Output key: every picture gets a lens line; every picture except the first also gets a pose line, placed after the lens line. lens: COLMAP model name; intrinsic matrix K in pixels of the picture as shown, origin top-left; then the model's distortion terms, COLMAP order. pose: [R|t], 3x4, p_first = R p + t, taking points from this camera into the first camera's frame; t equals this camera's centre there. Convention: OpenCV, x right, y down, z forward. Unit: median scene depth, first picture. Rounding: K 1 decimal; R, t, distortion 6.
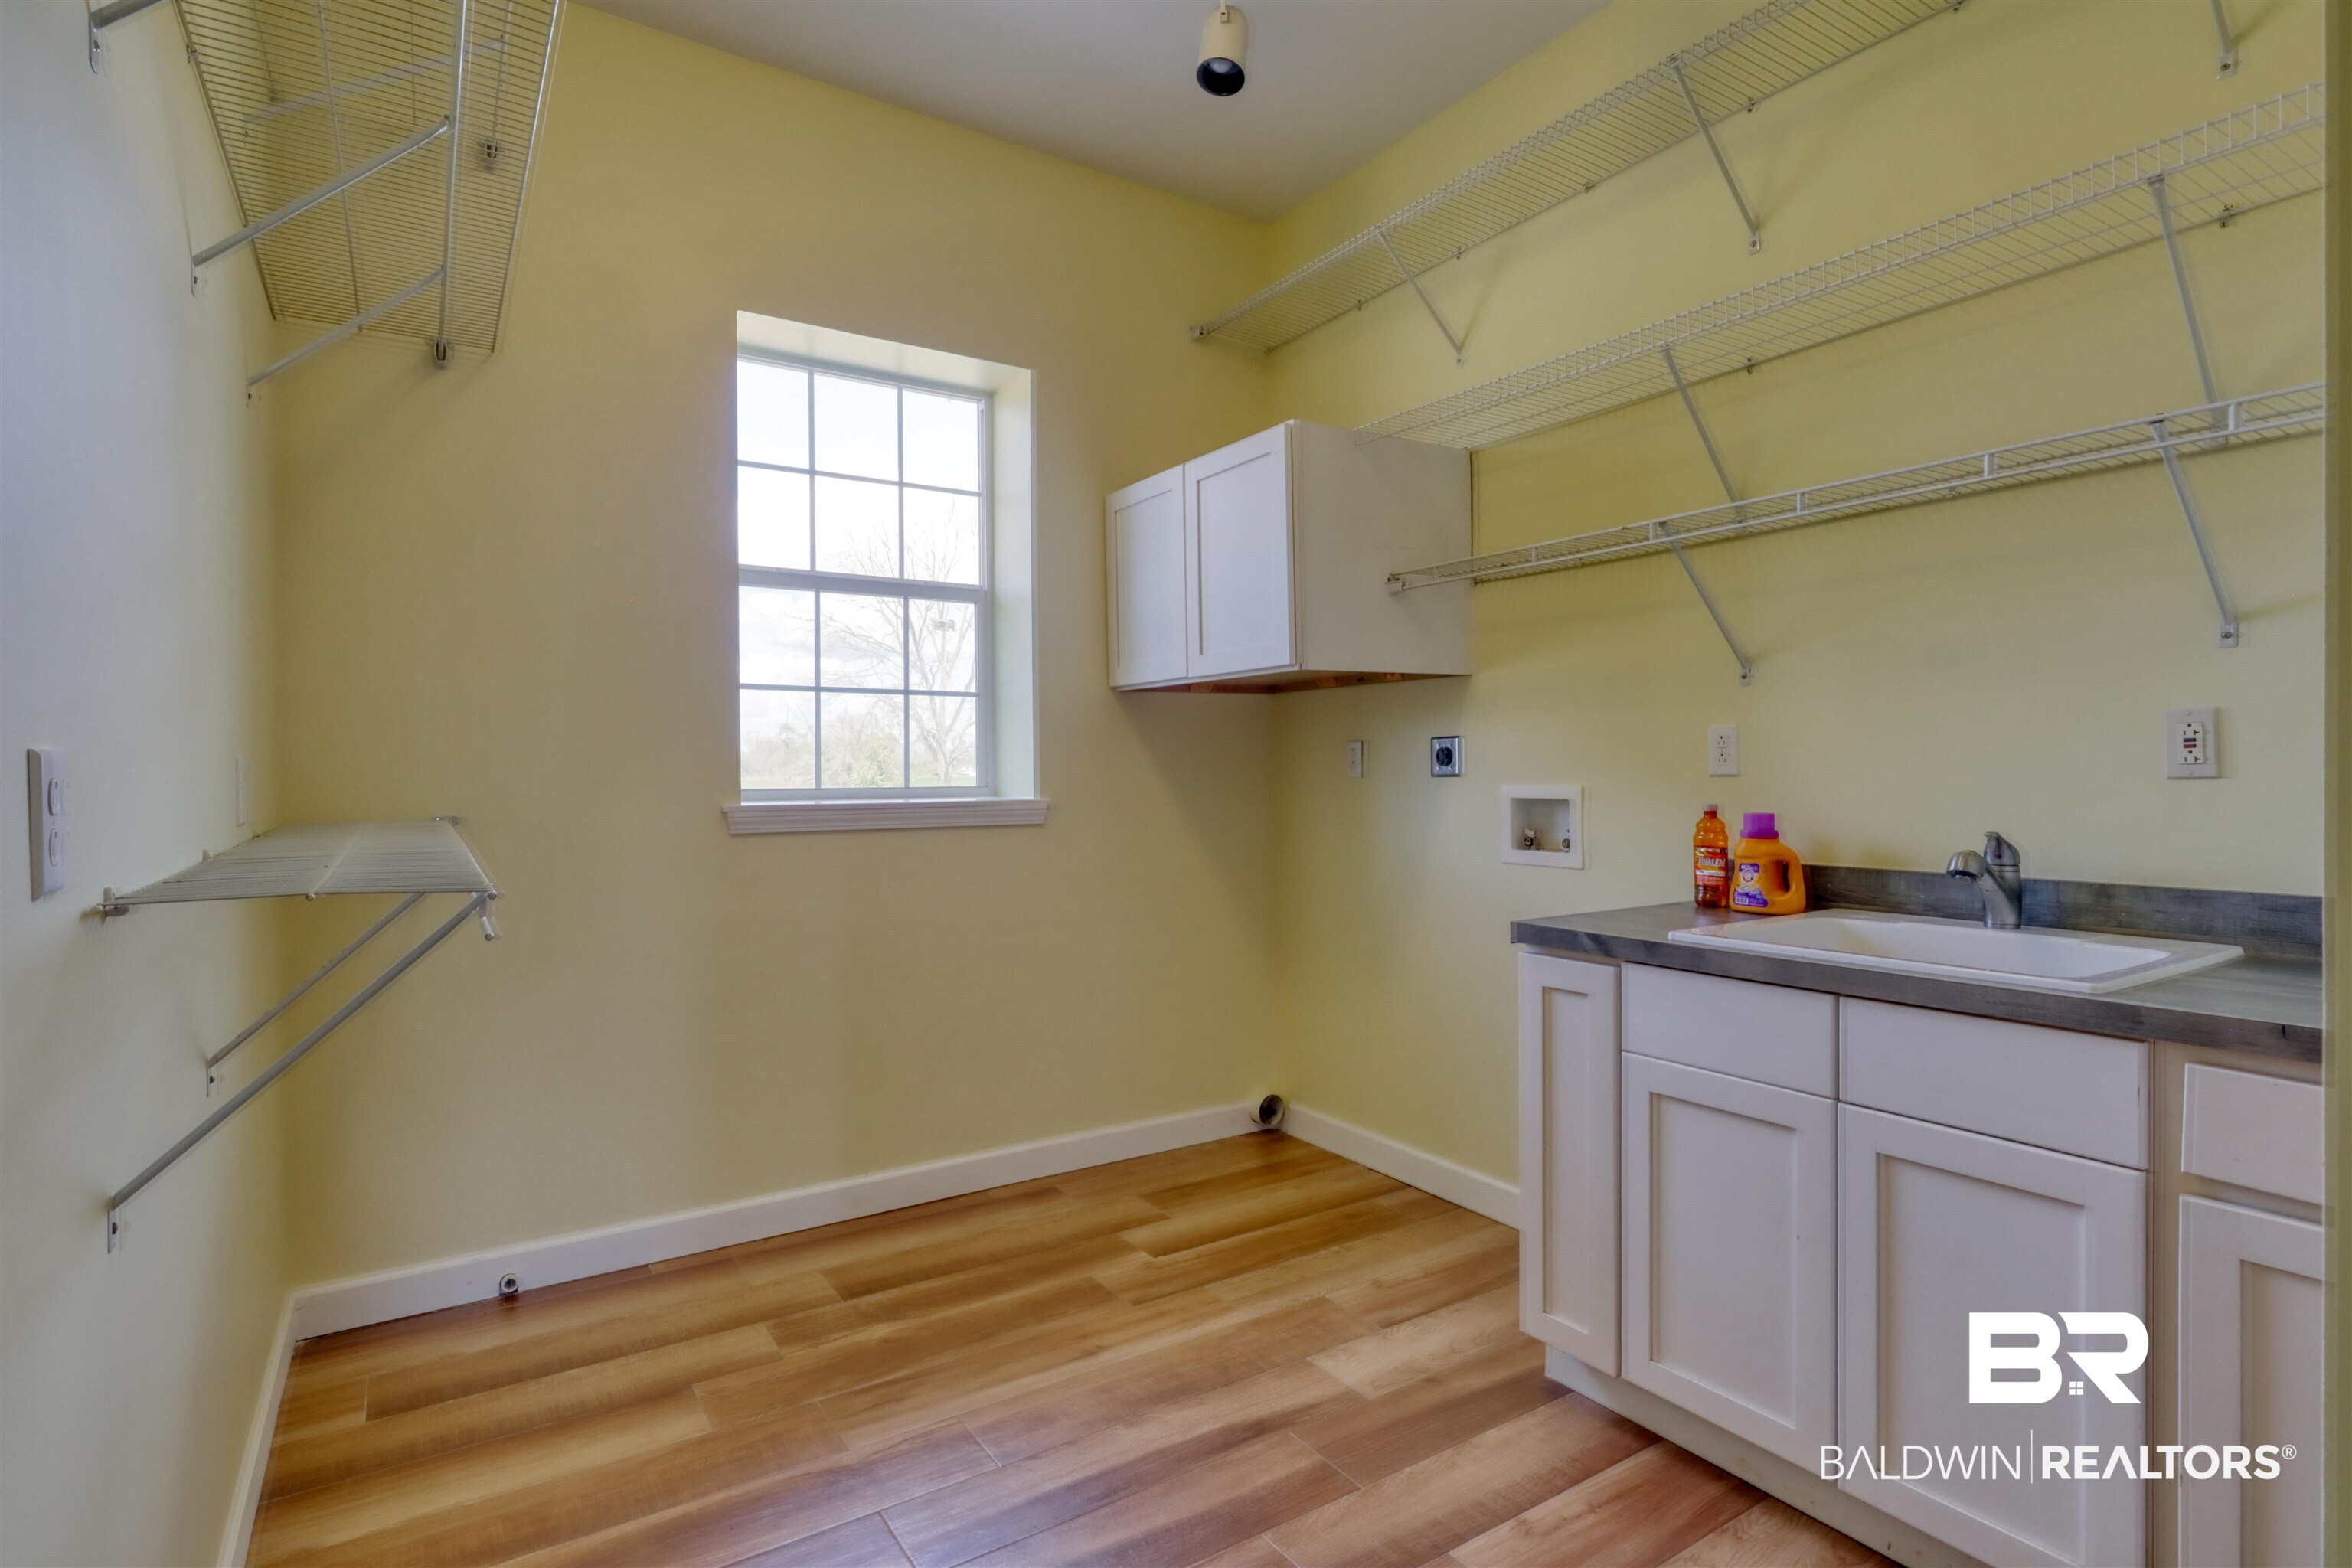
lens RADIAL K [[1169.5, 0, 1187.4], [0, 1169.5, 774.5], [0, 0, 1]] dist [-0.000152, -0.000185]
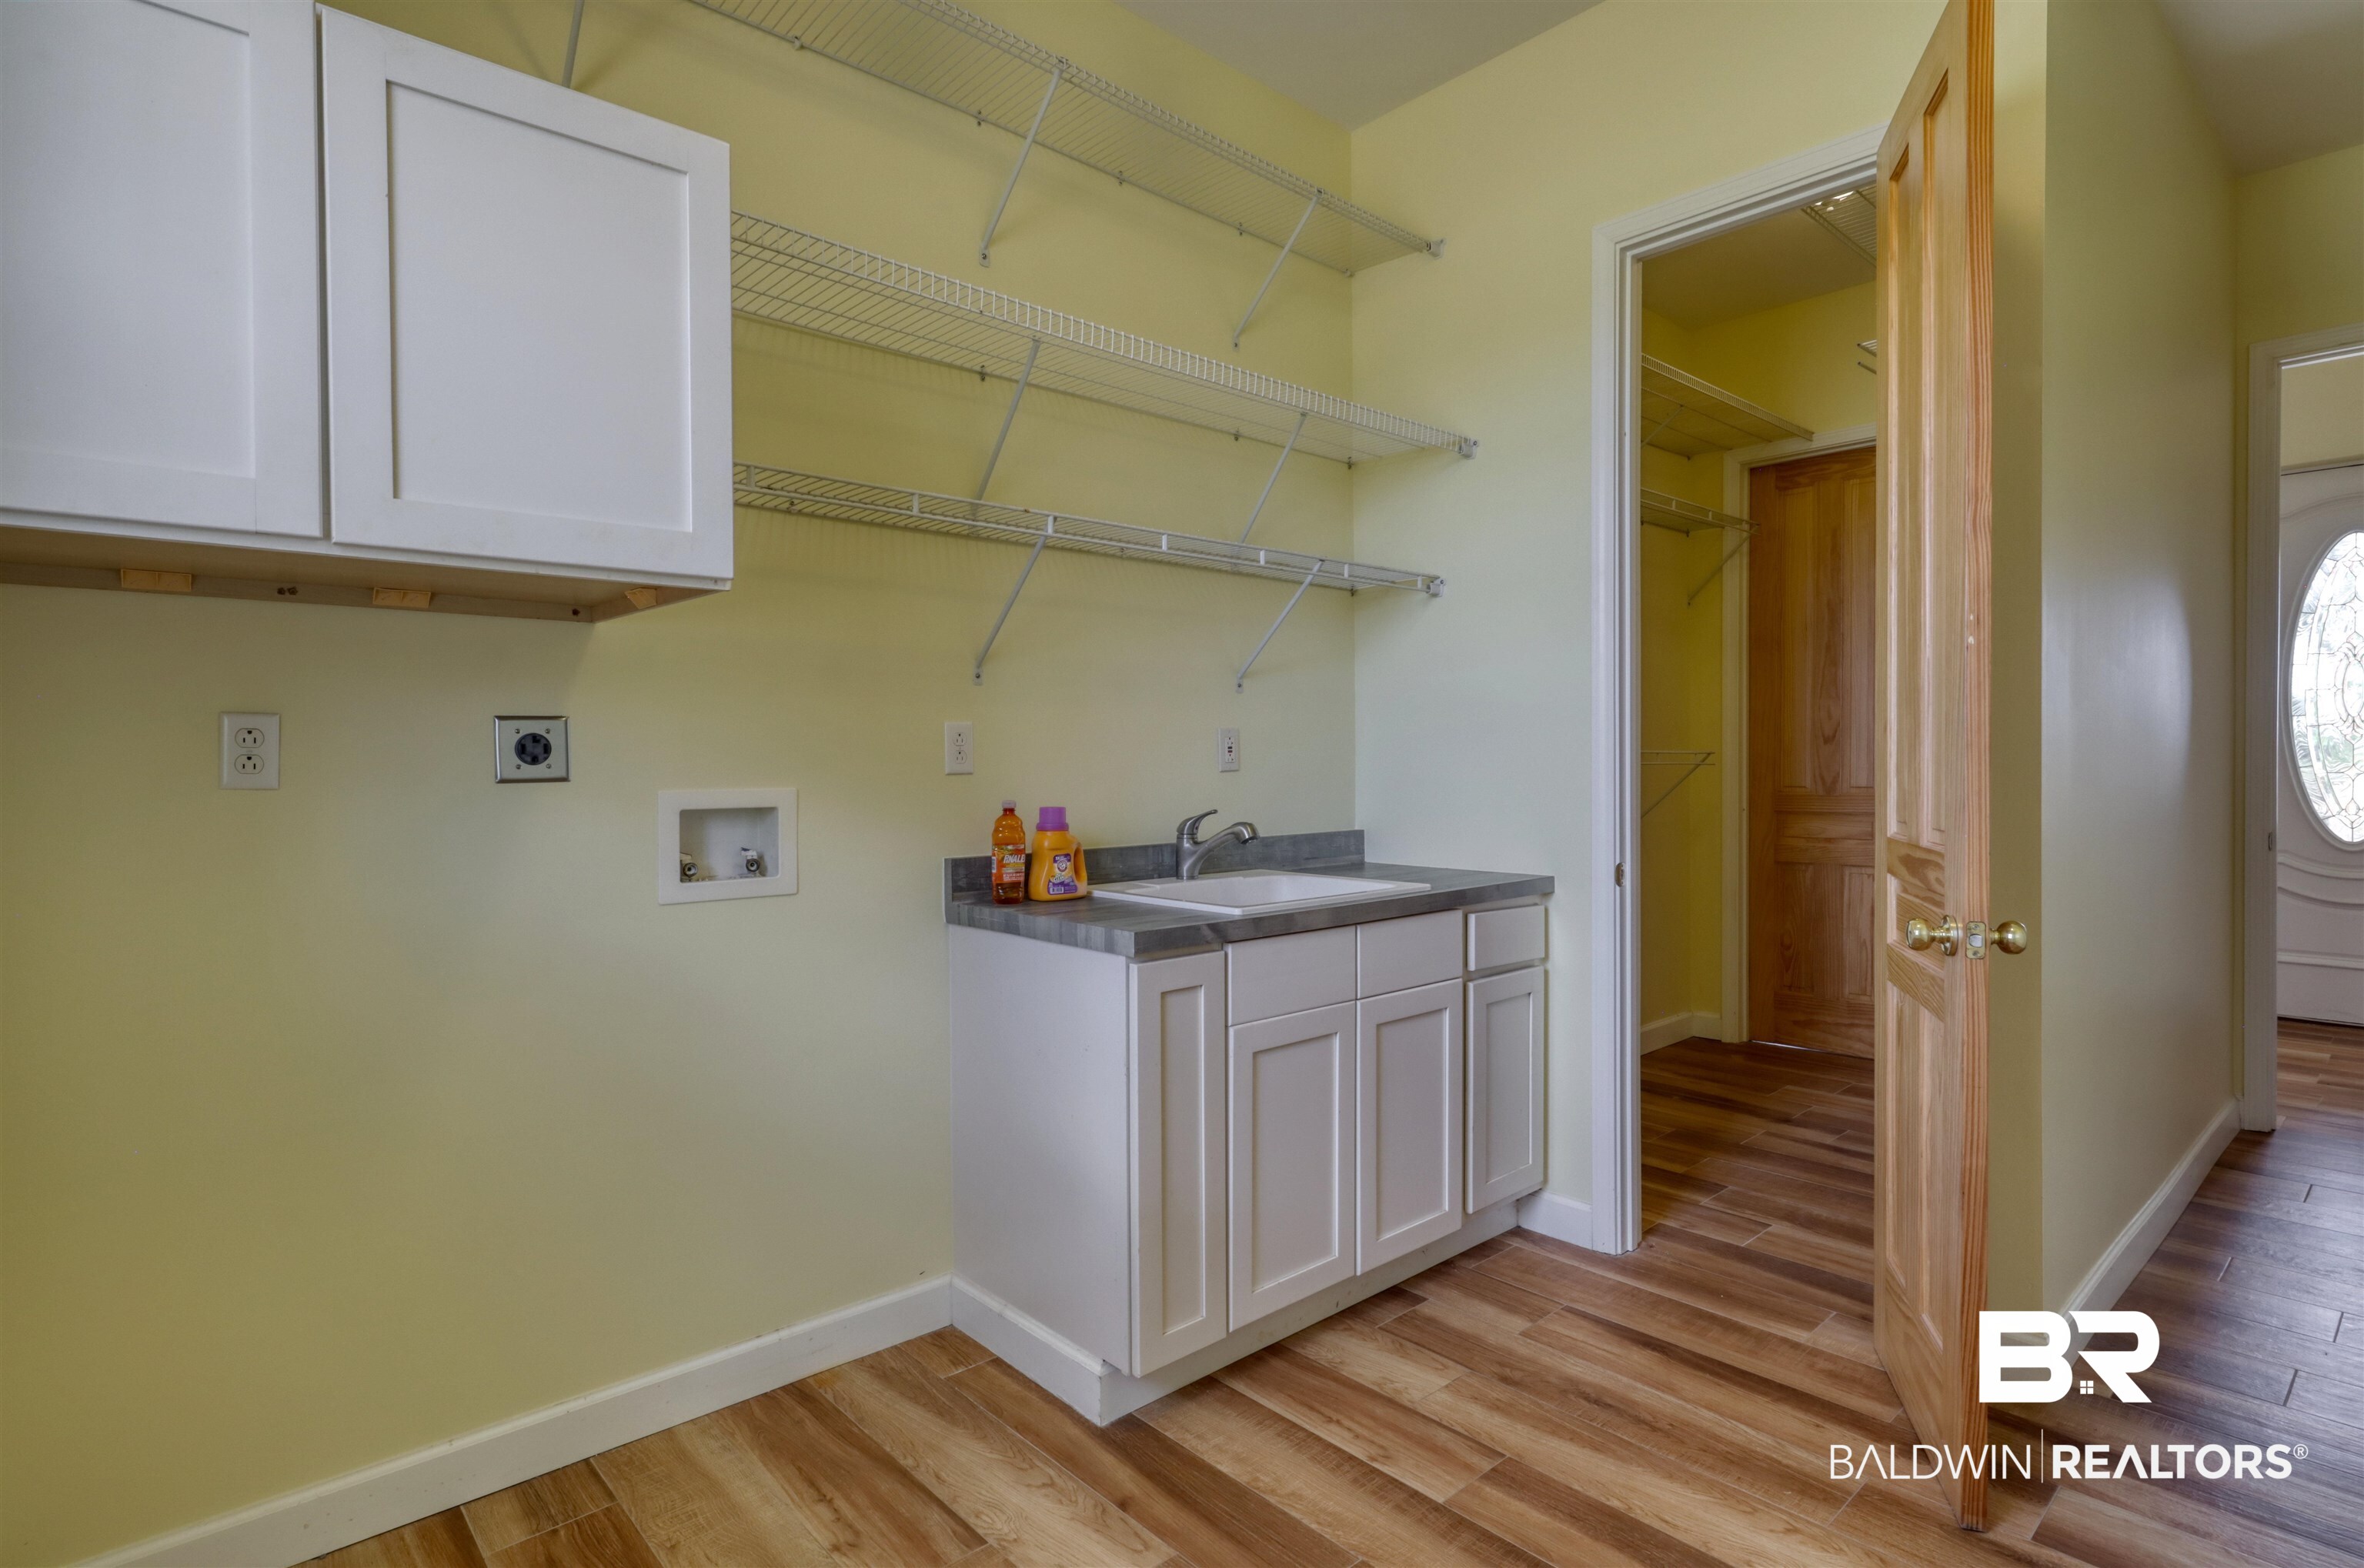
lens RADIAL K [[1175.4, 0, 1186.2], [0, 1175.4, 777.1], [0, 0, 1]] dist [-0.000152, -0.000185]
pose [[-0.146152, -0.004795, 0.989251, -0.590962], [0.012846, 0.999895, 0.006745, -0.000462], [-0.989179, 0.013693, -0.146075, 1.025666]]
